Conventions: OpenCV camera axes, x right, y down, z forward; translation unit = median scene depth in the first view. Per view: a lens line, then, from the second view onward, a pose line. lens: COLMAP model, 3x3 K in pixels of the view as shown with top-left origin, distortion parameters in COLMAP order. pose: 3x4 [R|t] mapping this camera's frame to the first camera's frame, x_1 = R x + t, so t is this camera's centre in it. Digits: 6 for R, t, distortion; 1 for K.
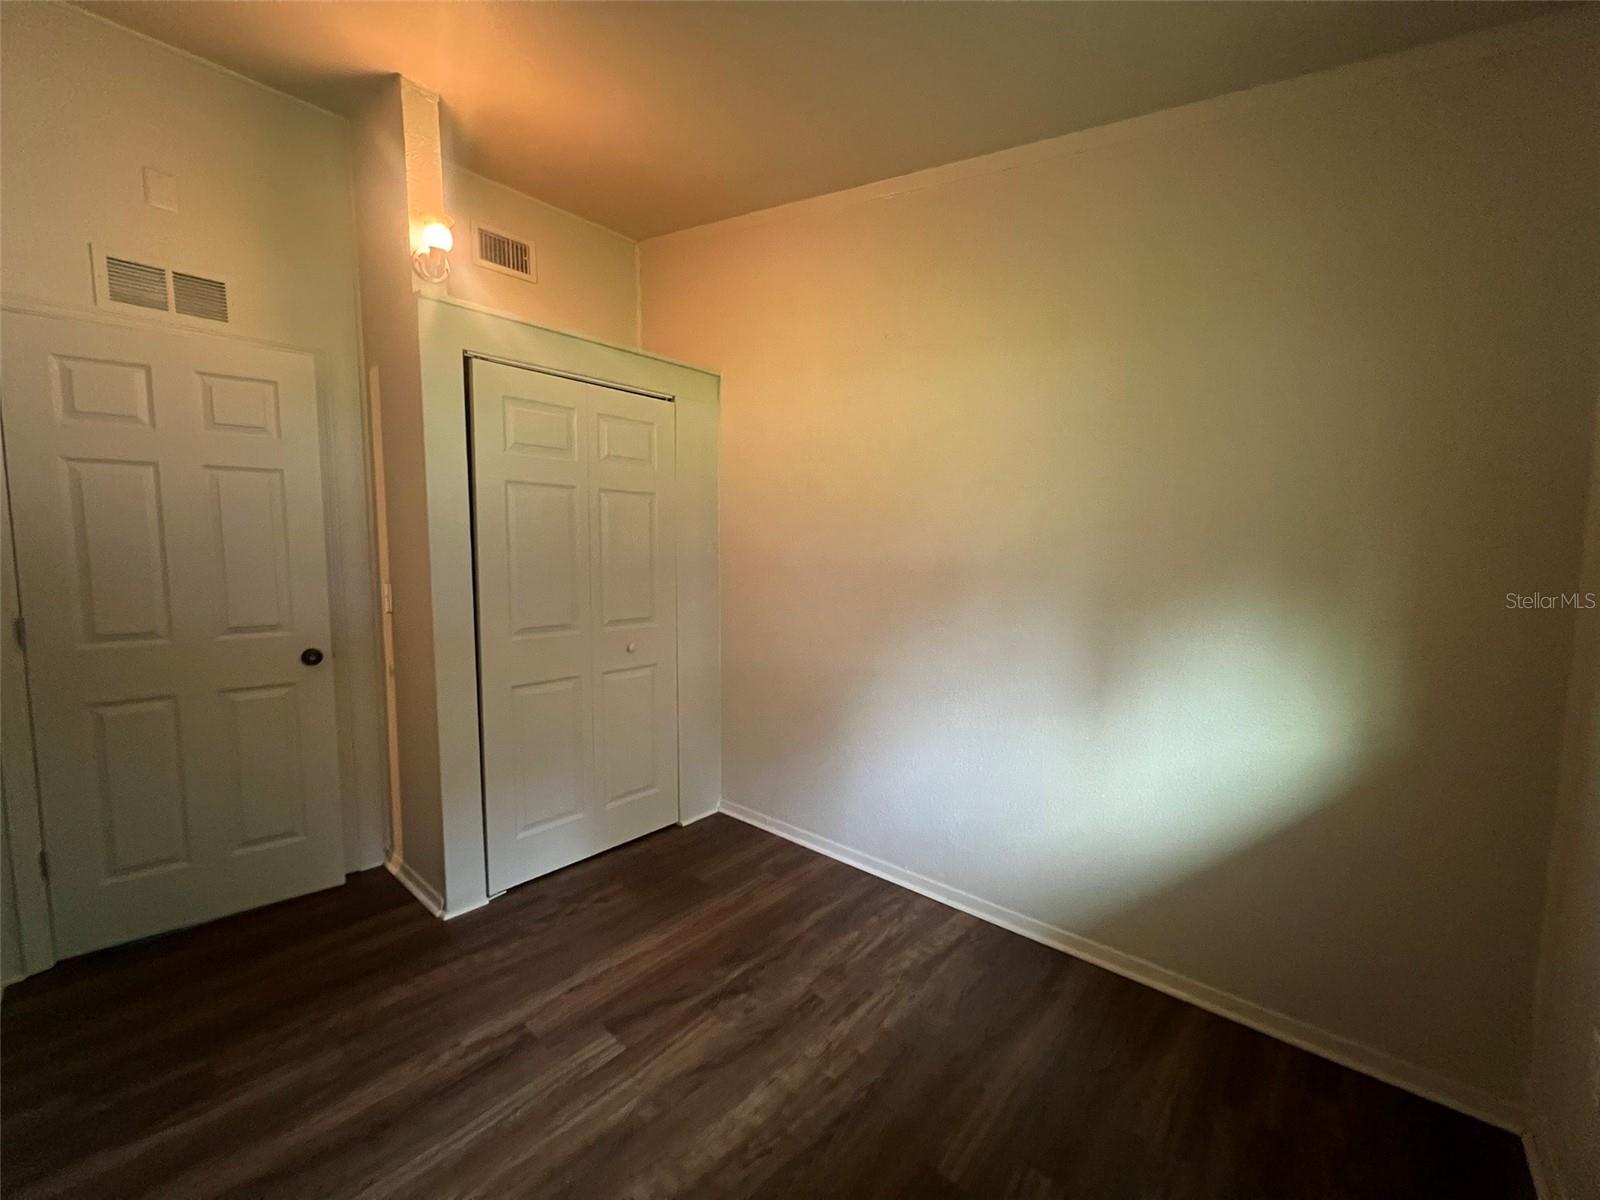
lens RADIAL K [[641.6, 0, 805.7], [0, 641.6, 600.7], [0, 0, 1]] dist [0.000070, 0.000683]
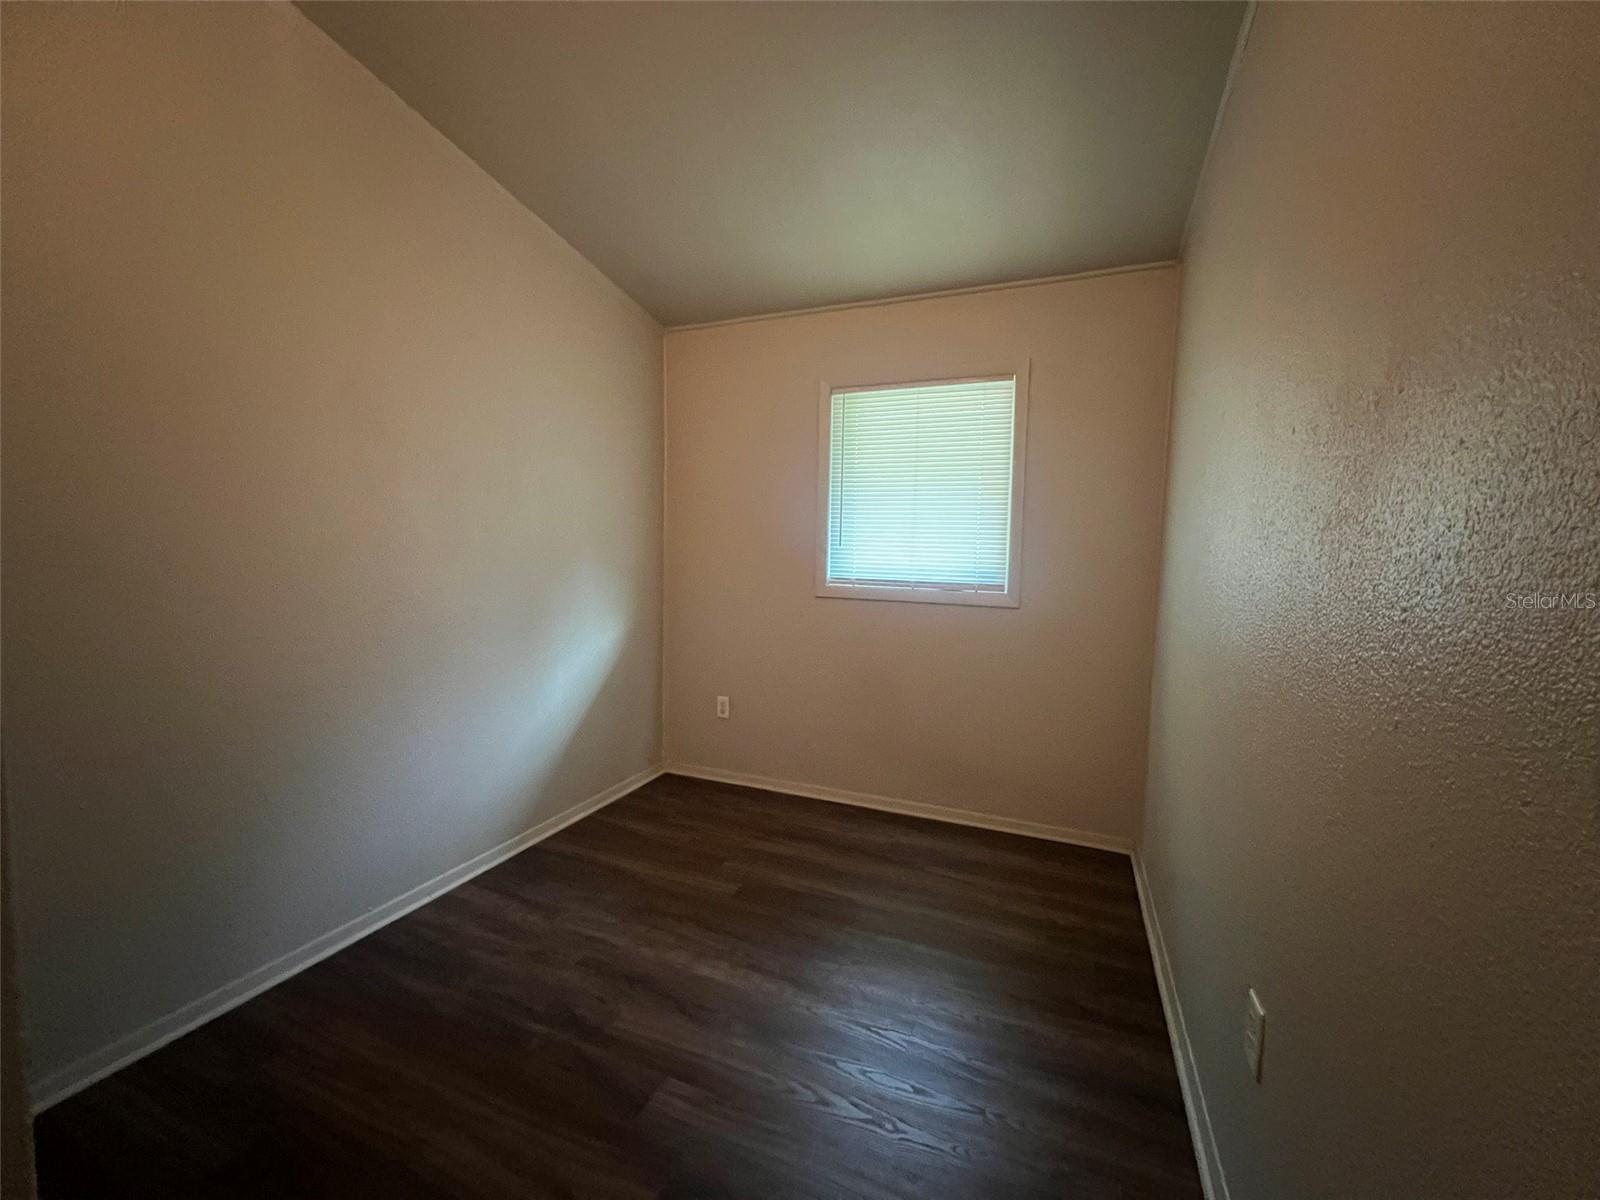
lens RADIAL K [[641.6, 0, 788.3], [0, 641.6, 602.3], [0, 0, 1]] dist [0.000070, 0.000683]
pose [[-0.298018, -0.092739, 0.950045, -1.013289], [0.053565, 0.992076, 0.113644, -0.054043], [-0.953056, 0.084757, -0.290689, 0.936638]]
